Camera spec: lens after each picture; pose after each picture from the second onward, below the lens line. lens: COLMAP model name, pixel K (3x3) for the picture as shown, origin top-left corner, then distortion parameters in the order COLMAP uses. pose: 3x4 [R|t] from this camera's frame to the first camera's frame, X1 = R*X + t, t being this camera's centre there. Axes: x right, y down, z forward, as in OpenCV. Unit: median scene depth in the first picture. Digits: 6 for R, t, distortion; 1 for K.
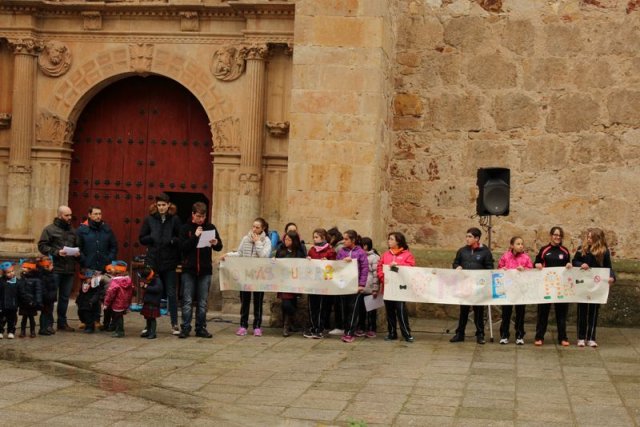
lens RADIAL K [[1159.3, 0, 320.0], [0, 1159.3, 213.5], [0, 0, 1]] dist [0.007780, 0.168777]
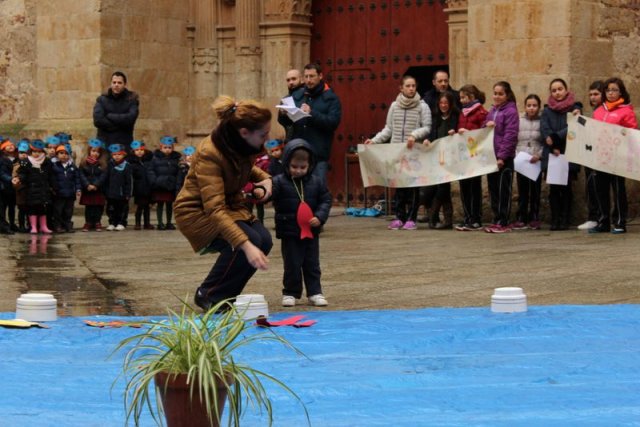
lens RADIAL K [[1541.1, 0, 320.0], [0, 1541.1, 213.5], [0, 0, 1]] dist [0.055307, 0.529938]
pose [[0.864497, -0.023538, -0.502086, 0.355526], [0.037653, 0.999129, 0.017991, 0.063174], [0.501226, -0.034458, 0.864630, 0.069754]]
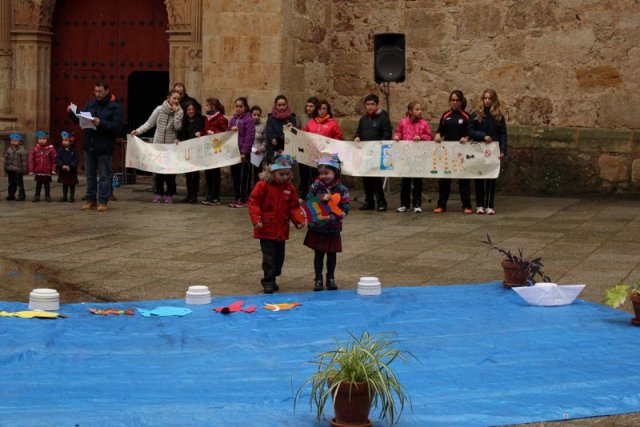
lens RADIAL K [[1189.4, 0, 320.0], [0, 1189.4, 213.5], [0, 0, 1]] dist [0.015574, 0.147916]
pose [[0.978543, 0.000267, -0.206042, 0.264026], [0.016883, 0.996533, 0.081471, 0.026047], [0.205350, -0.083201, 0.975146, -0.015401]]
